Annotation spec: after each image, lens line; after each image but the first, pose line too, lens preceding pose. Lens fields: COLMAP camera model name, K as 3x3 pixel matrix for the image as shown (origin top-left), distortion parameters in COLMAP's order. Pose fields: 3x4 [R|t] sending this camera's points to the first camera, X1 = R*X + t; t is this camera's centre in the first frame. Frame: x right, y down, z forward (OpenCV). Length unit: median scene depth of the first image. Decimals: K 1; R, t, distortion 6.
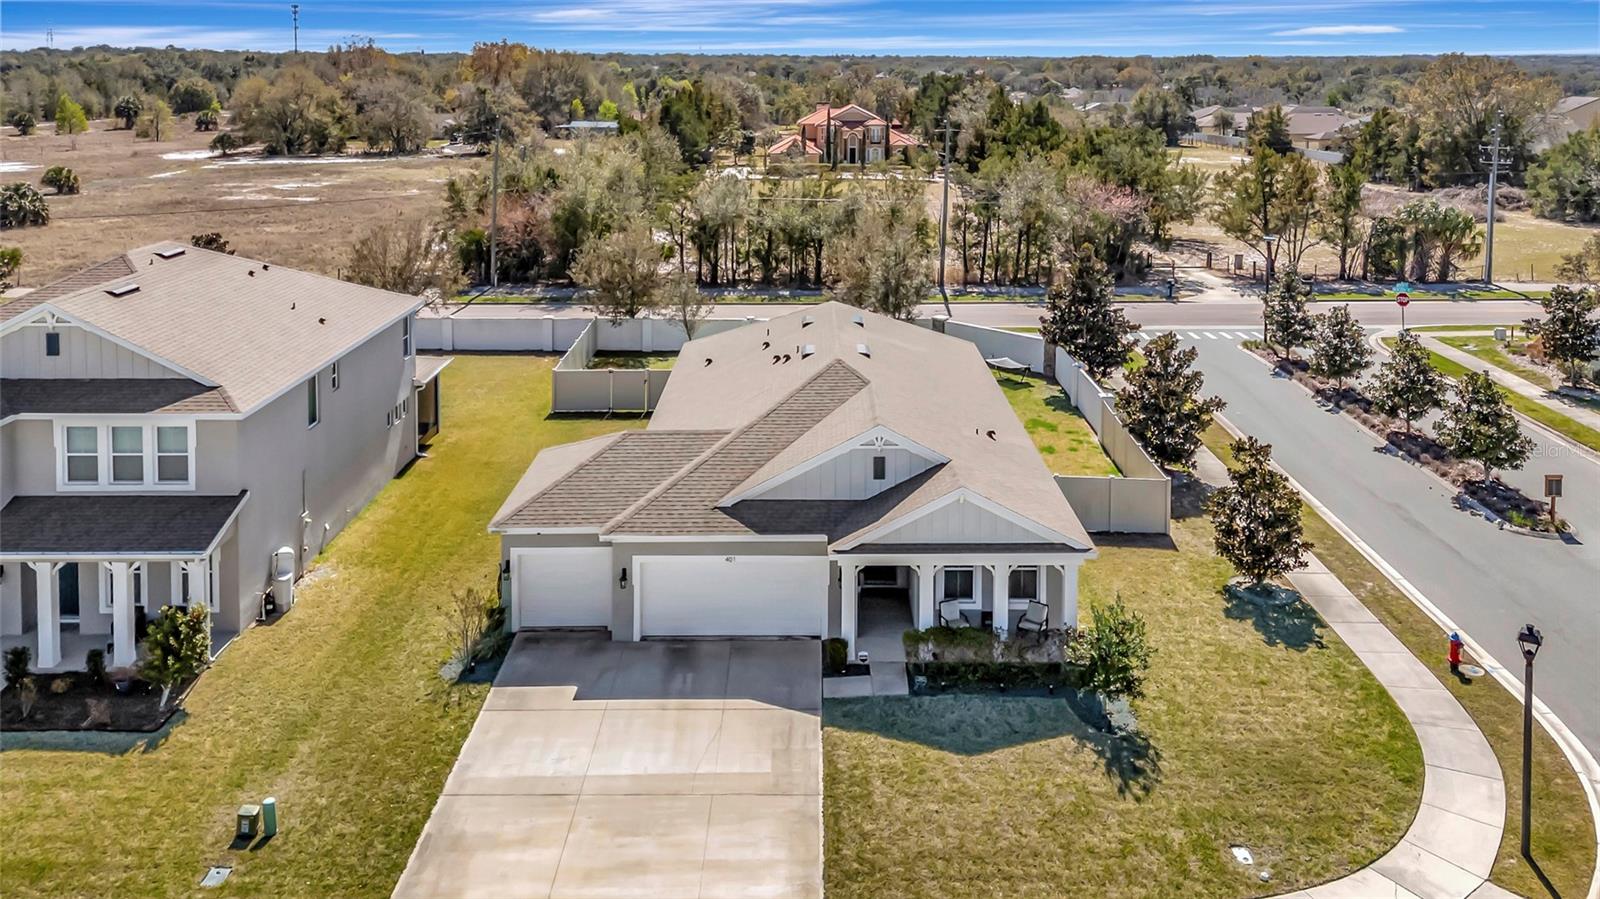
lens RADIAL K [[1242.8, 0, 829.5], [0, 1242.8, 179.4], [0, 0, 1]] dist [0.038869, -0.008790]
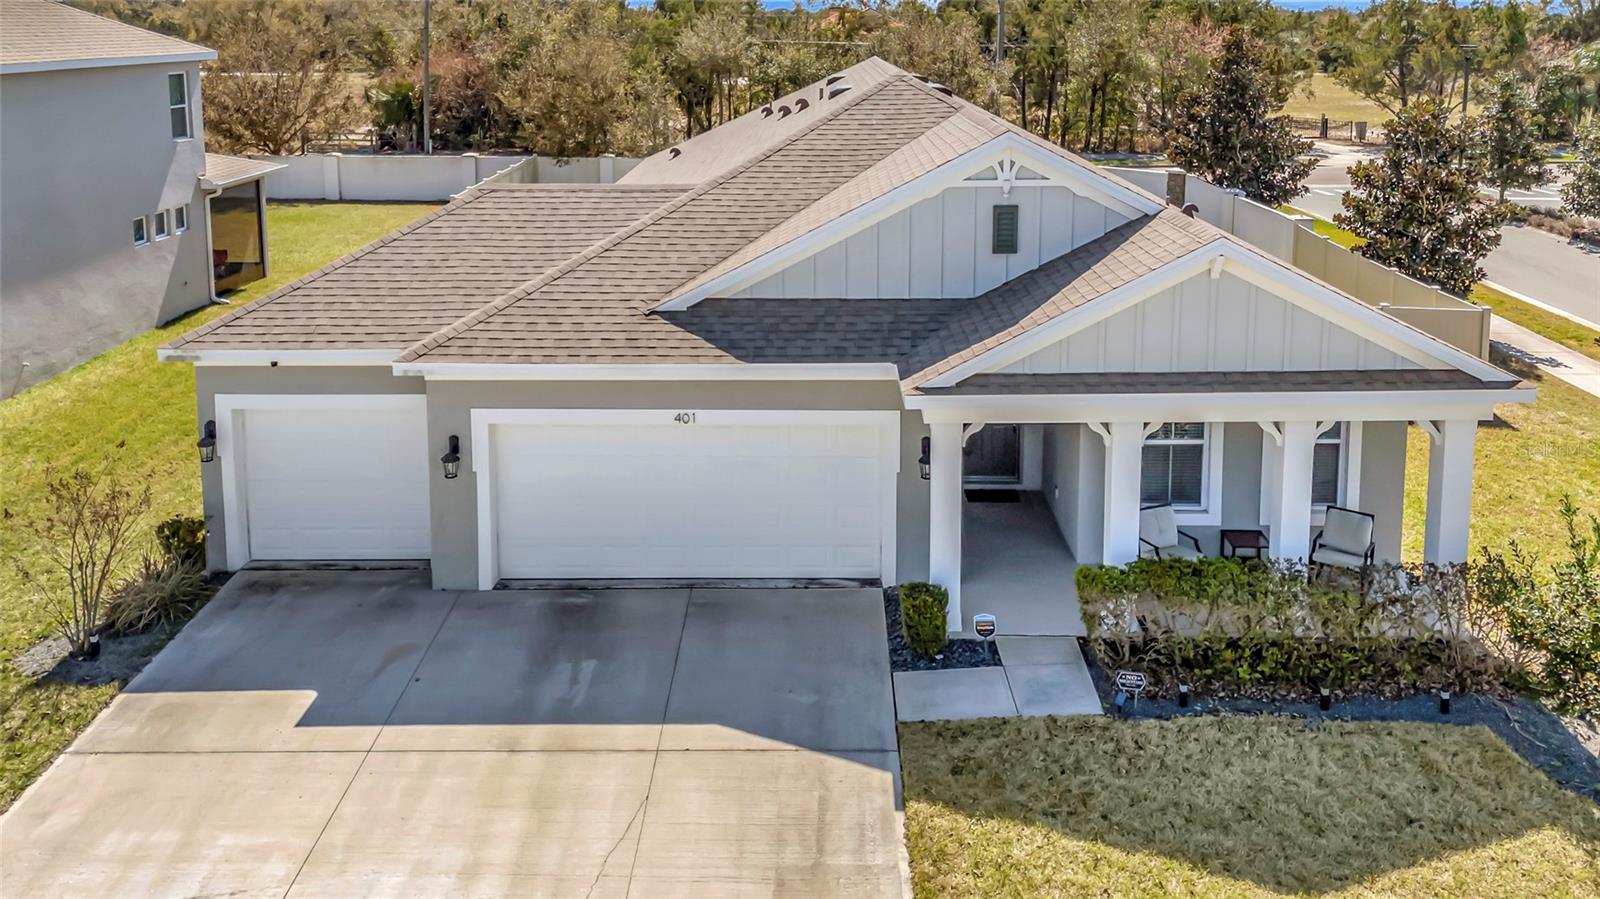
lens RADIAL K [[1242.8, 0, 829.5], [0, 1242.8, 179.4], [0, 0, 1]] dist [0.038869, -0.008790]
pose [[0.999979, -0.000518, -0.006453, -0.024808], [0.000707, 0.999567, 0.029424, 0.216133], [0.006435, -0.029428, 0.999546, 0.574277]]
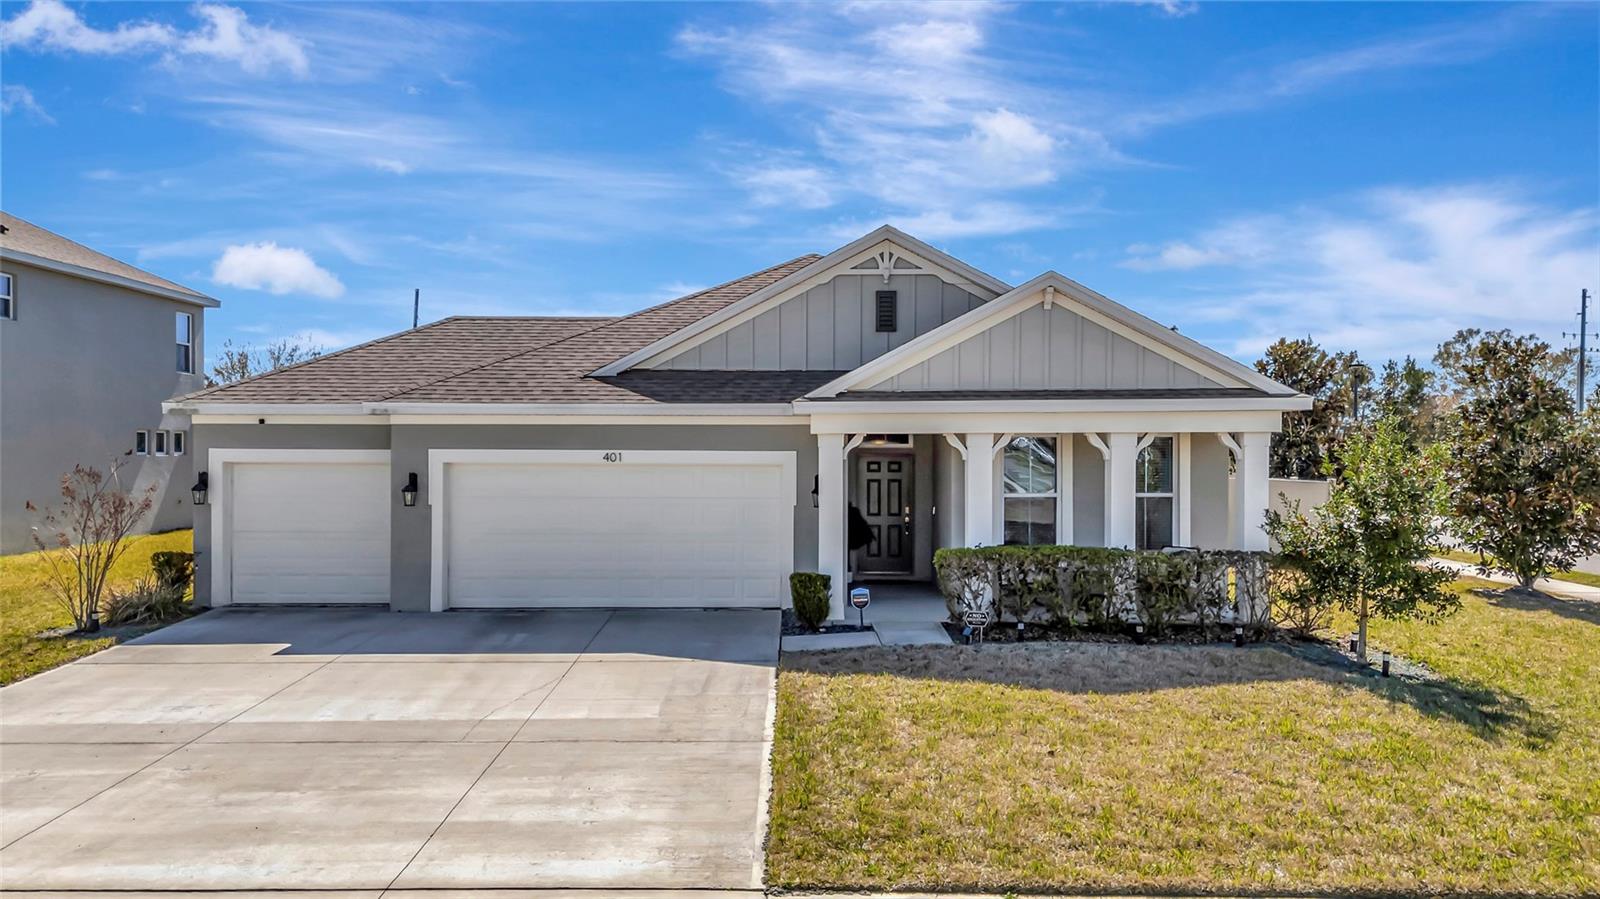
lens RADIAL K [[1198.1, 0, 815.2], [0, 1198.1, 451.9], [0, 0, 1]] dist [0.053460, -0.034531]
pose [[0.999991, -0.001913, 0.003901, 0.006585], [0.002261, 0.995818, -0.091332, 0.372122], [-0.003710, 0.091340, 0.995813, 0.508159]]
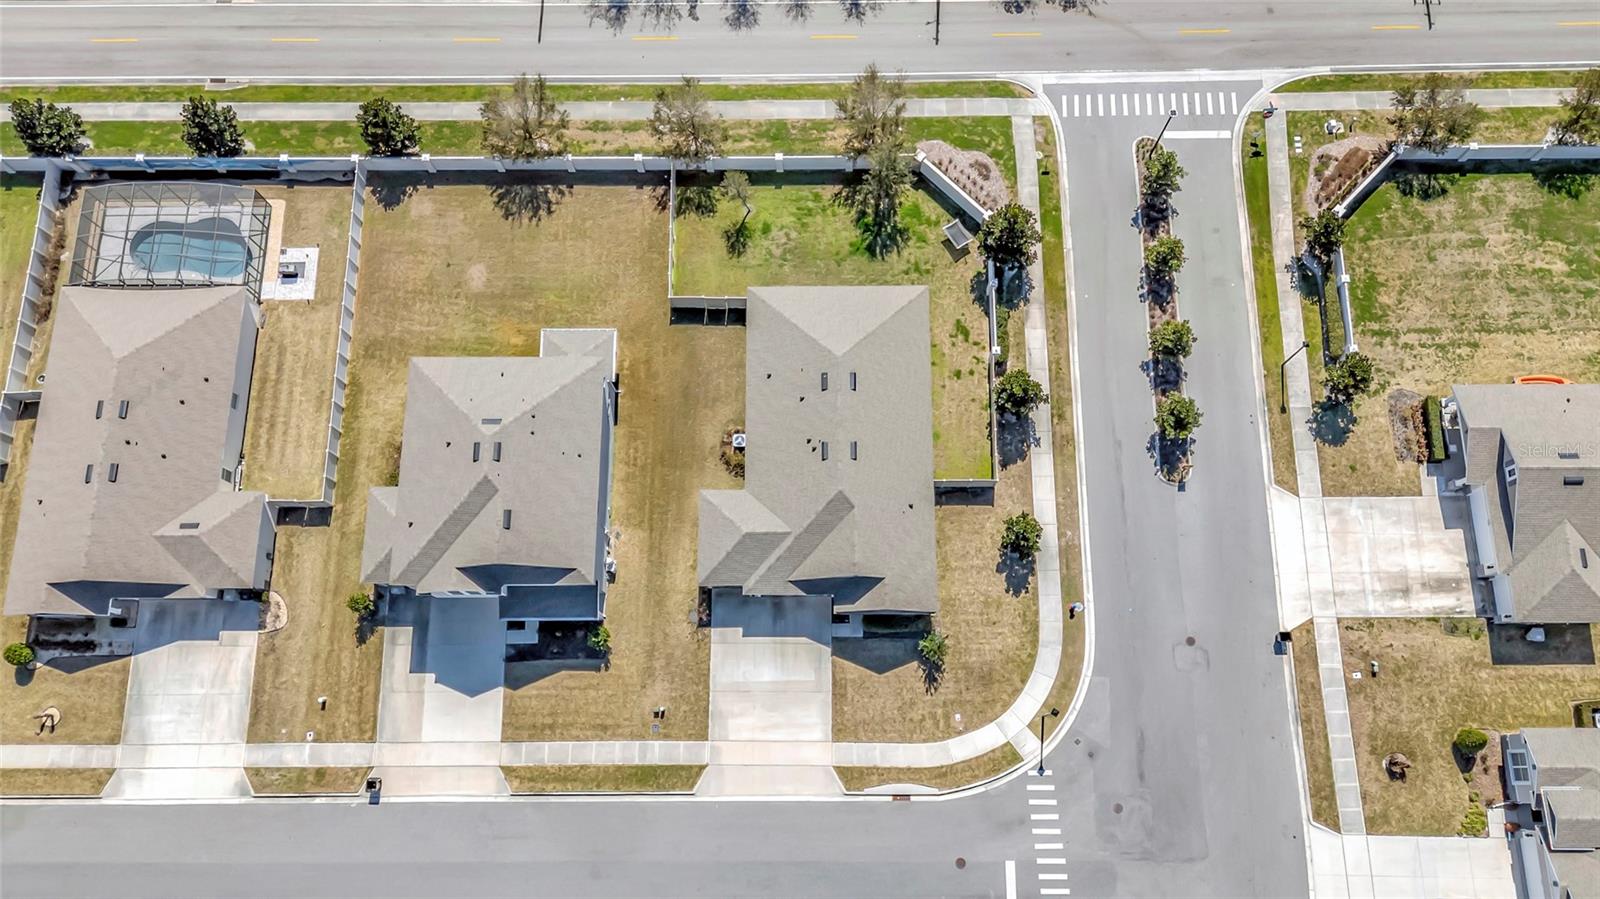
lens RADIAL K [[1196.4, 0, 838.6], [0, 1196.4, 477.6], [0, 0, 1]] dist [0.054406, -0.039063]
pose [[0.999954, 0.009620, -0.000186, 0.006690], [-0.003162, 0.346822, 0.937926, -2.160106], [0.009087, -0.937882, 0.346837, 0.401245]]
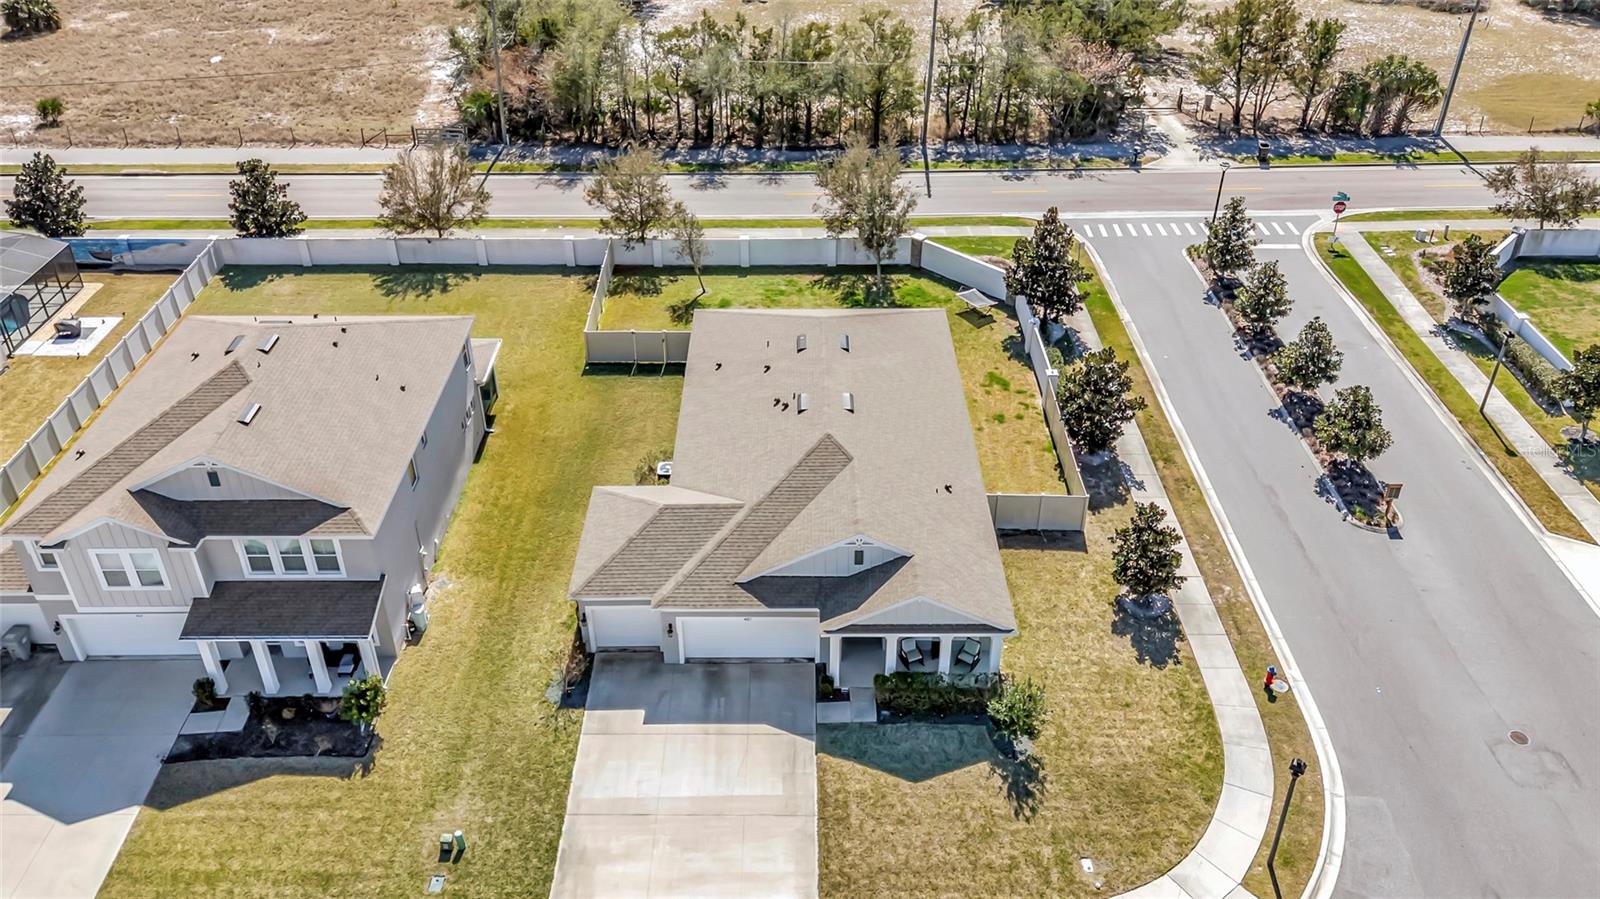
lens RADIAL K [[1182.9, 0, 802.2], [0, 1182.9, 407.0], [0, 0, 1]] dist [0.050028, -0.036644]
pose [[0.999941, 0.001860, -0.010693, -0.007735], [0.003379, 0.882893, 0.469561, -0.534558], [0.010314, -0.469570, 0.882835, -0.031371]]
